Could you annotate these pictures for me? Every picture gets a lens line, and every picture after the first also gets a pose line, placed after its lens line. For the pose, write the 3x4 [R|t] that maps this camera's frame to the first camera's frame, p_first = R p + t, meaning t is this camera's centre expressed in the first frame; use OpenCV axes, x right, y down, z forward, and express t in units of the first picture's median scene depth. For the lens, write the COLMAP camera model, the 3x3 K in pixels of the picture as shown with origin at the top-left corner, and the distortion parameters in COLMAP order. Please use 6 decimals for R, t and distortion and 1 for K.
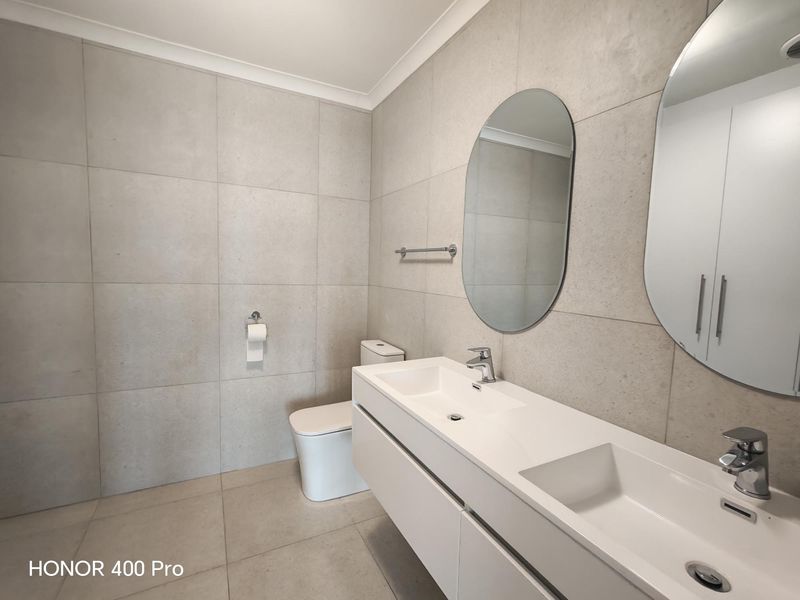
lens RADIAL K [[364.9, 0, 399.8], [0, 364.9, 297.3], [0, 0, 1]] dist [-0.001764, -0.000019]
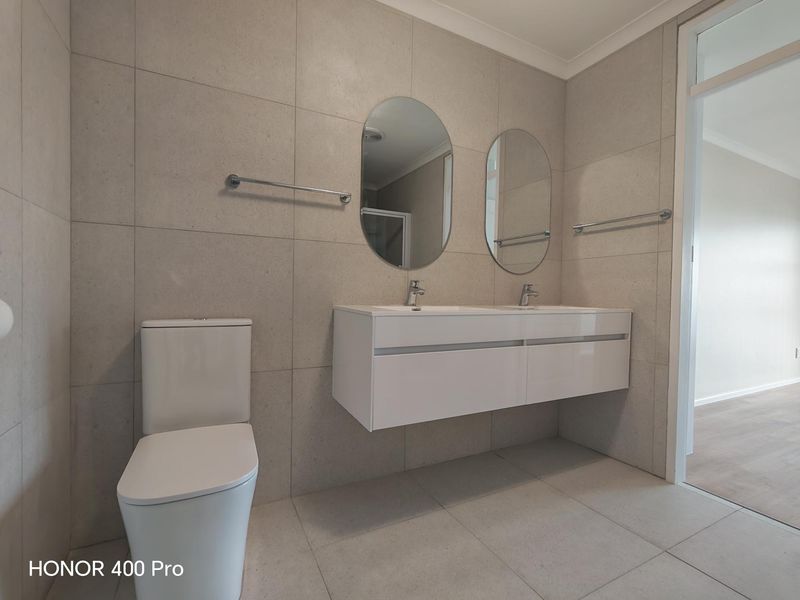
lens RADIAL K [[364.9, 0, 401.1], [0, 364.9, 302.4], [0, 0, 1]] dist [-0.001764, -0.000019]
pose [[-0.002418, -0.049332, 0.998780, -0.861239], [0.068876, 0.996402, 0.049381, 0.119370], [-0.997622, 0.068911, 0.000989, 0.834411]]
